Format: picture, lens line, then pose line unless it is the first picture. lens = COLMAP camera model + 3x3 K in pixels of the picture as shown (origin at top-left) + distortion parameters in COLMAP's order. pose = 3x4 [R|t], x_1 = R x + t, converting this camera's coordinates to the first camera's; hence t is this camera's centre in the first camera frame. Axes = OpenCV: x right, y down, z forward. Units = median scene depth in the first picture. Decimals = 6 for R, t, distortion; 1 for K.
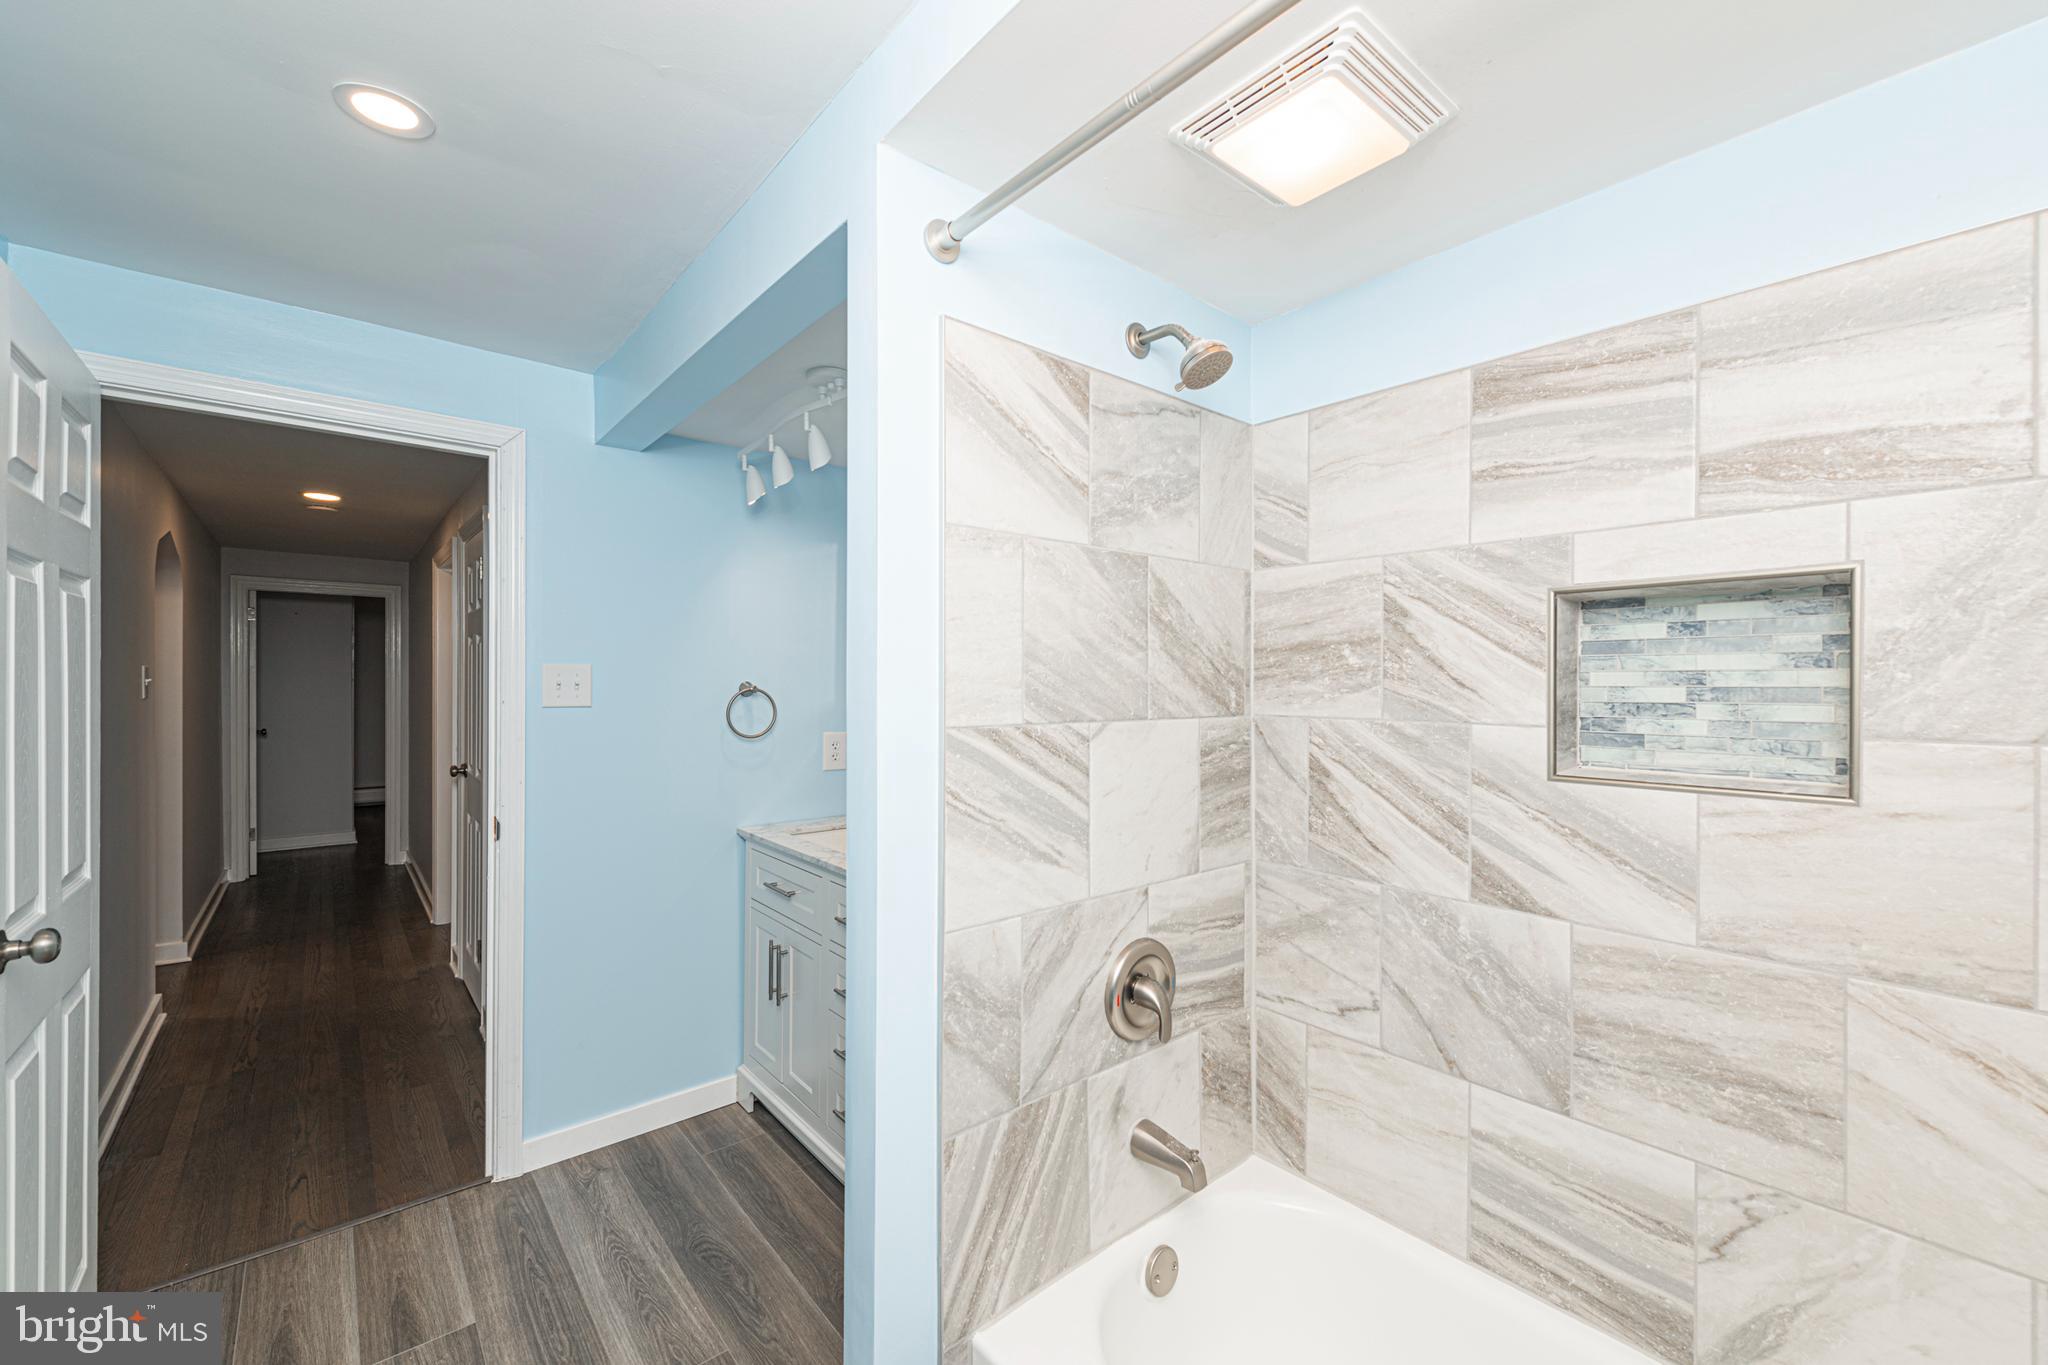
lens RADIAL K [[825.0, 0, 1025.3], [0, 825.0, 680.8], [0, 0, 1]] dist [0.006680, -0.002591]
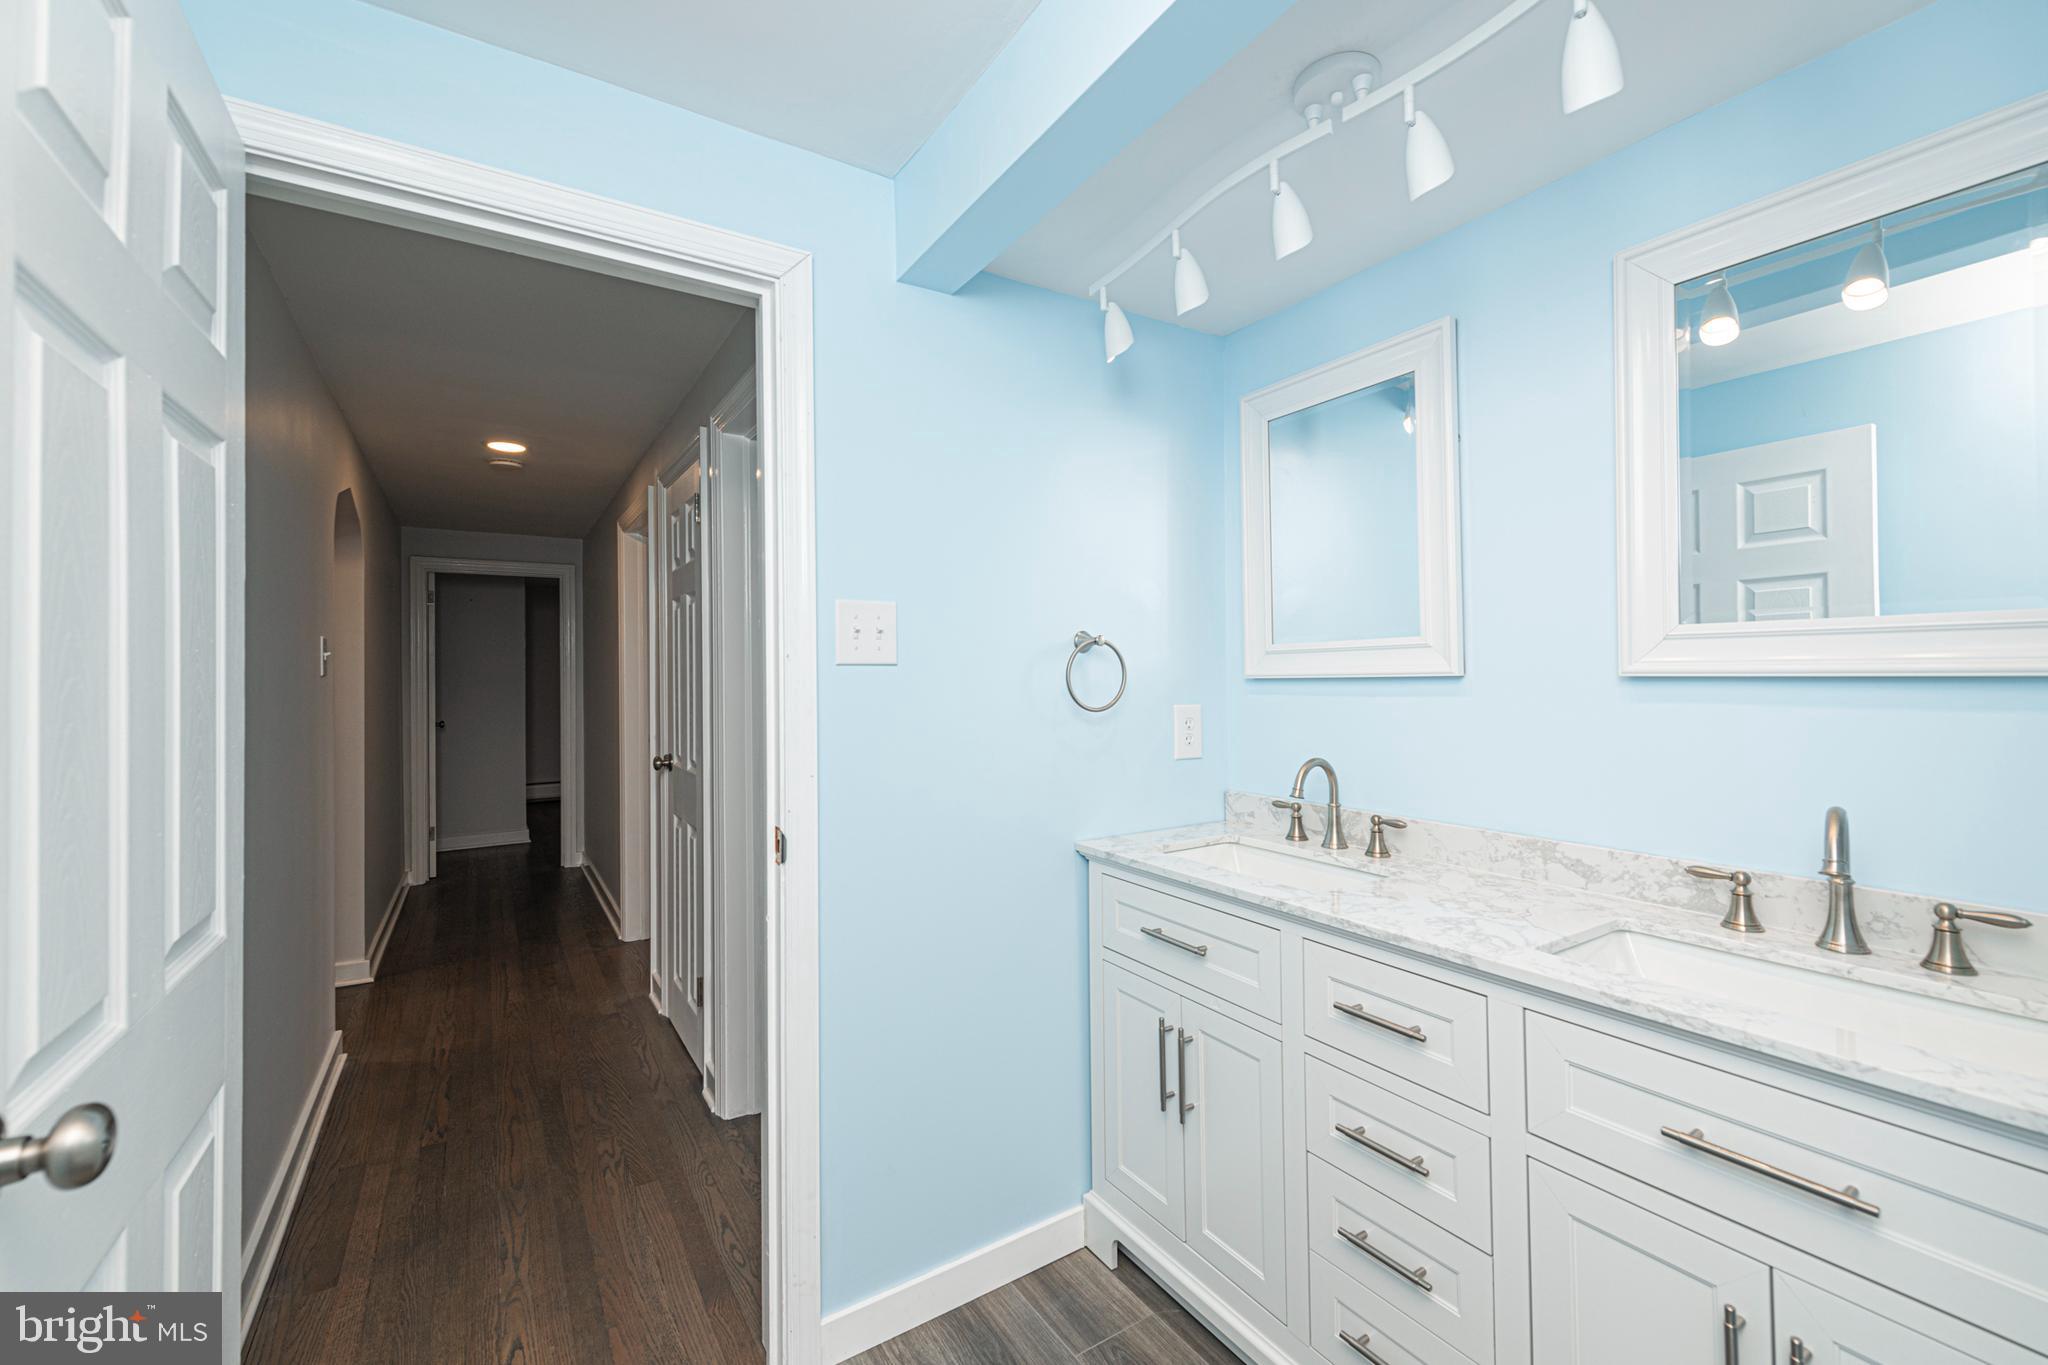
lens RADIAL K [[825.0, 0, 1013.2], [0, 825.0, 660.4], [0, 0, 1]] dist [0.006680, -0.002591]
pose [[0.991360, -0.019402, -0.129729, -0.255959], [0.016979, 0.999661, -0.019752, 0.032364], [0.130068, 0.017379, 0.991353, 0.253851]]
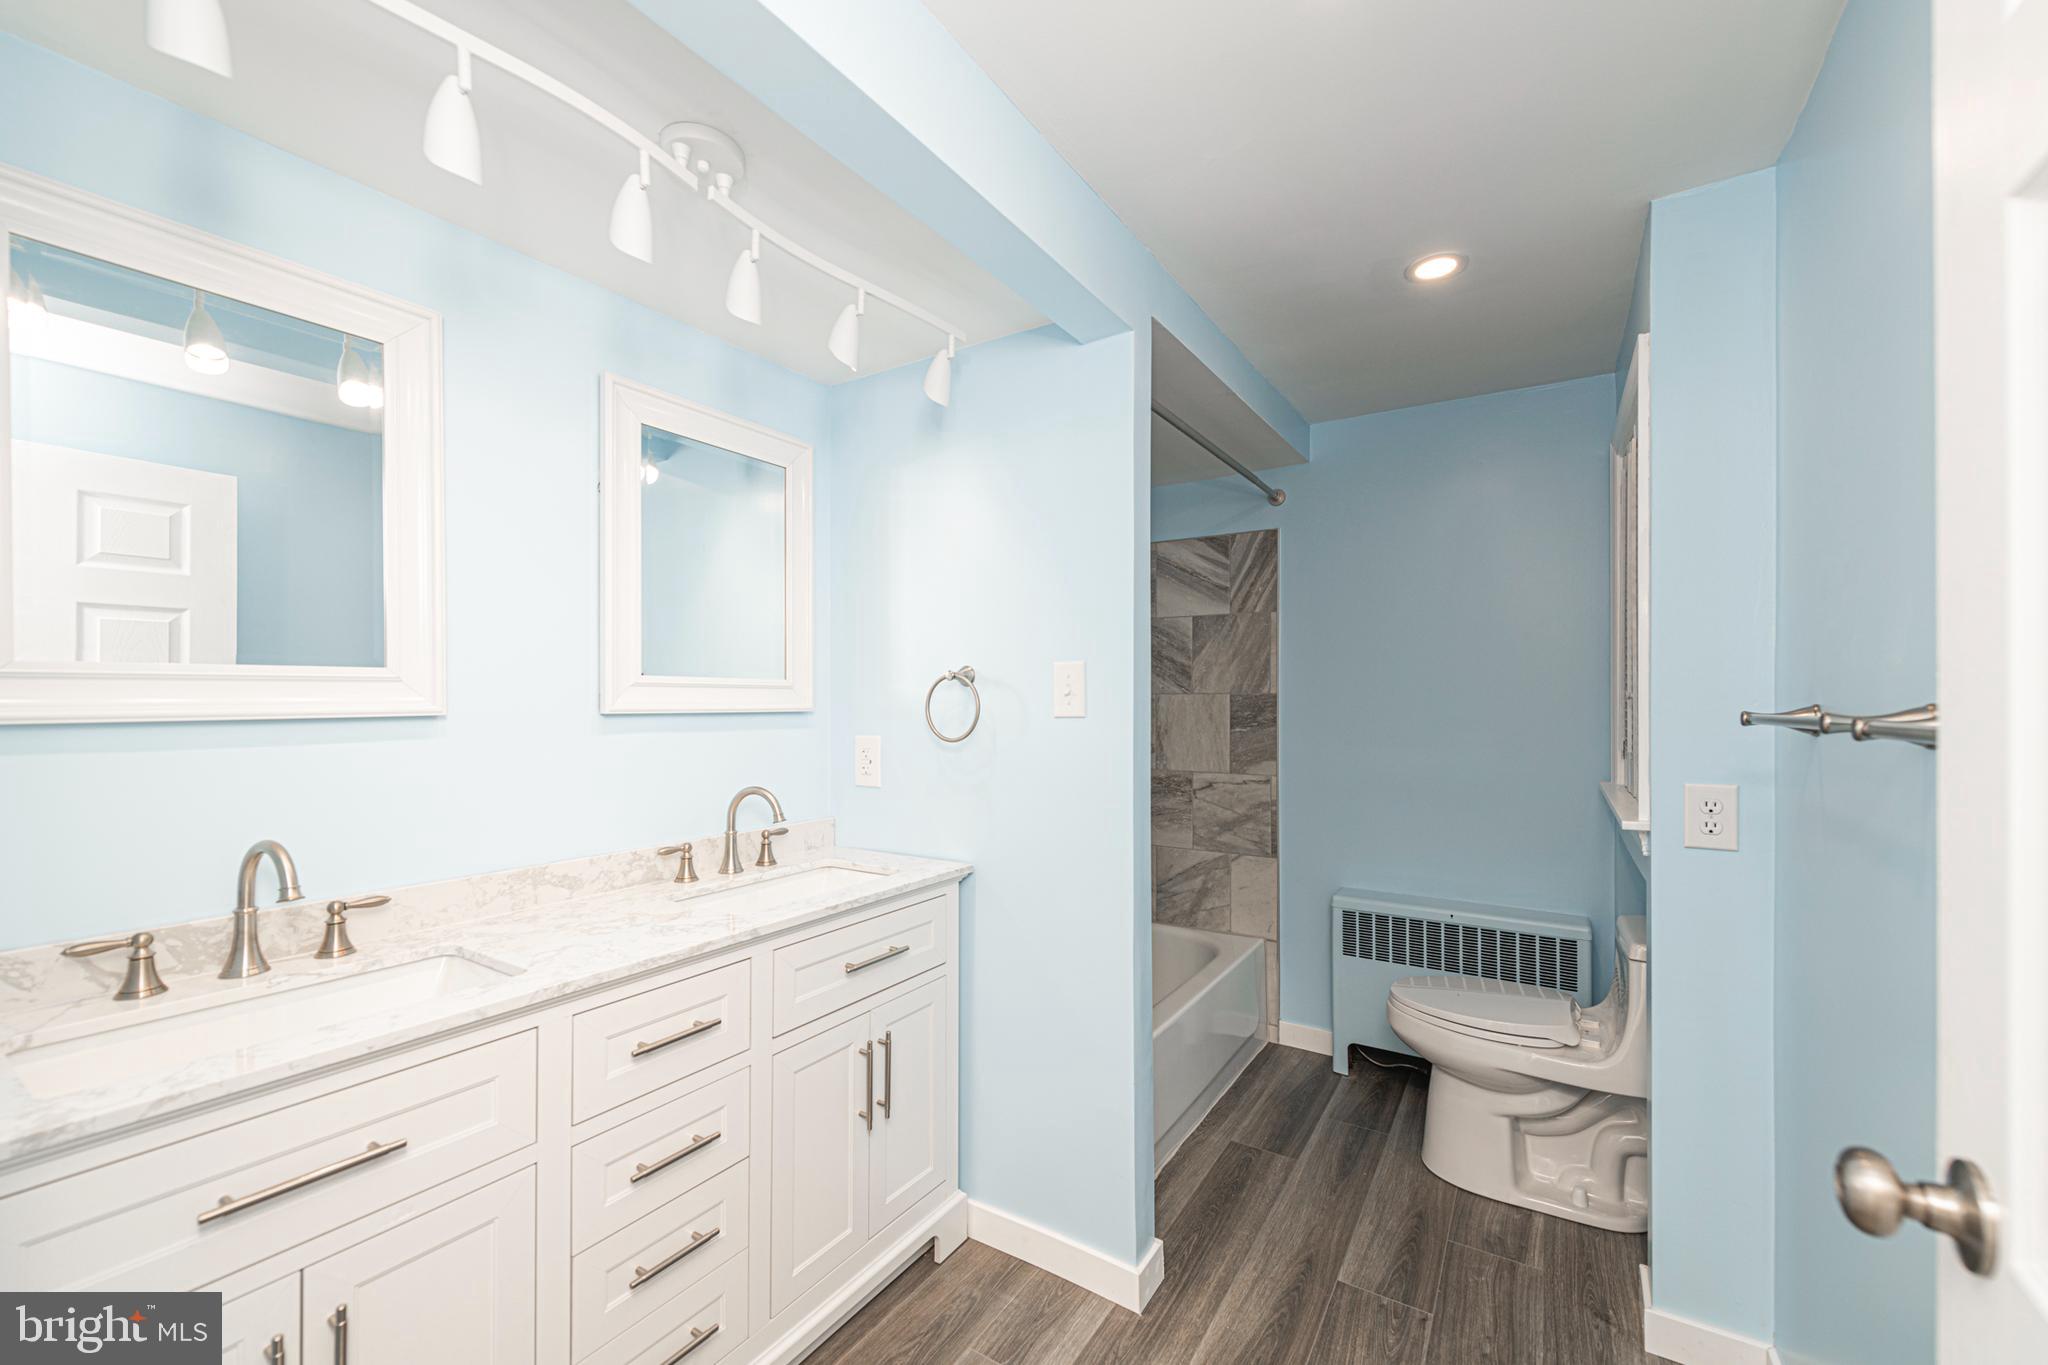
lens RADIAL K [[825.0, 0, 957.4], [0, 825.0, 704.6], [0, 0, 1]] dist [0.006680, -0.002591]
pose [[-0.251299, -0.004712, 0.967898, -0.752822], [0.006712, 0.999956, 0.006611, 0.026332], [-0.967886, 0.008158, -0.251256, 0.842105]]
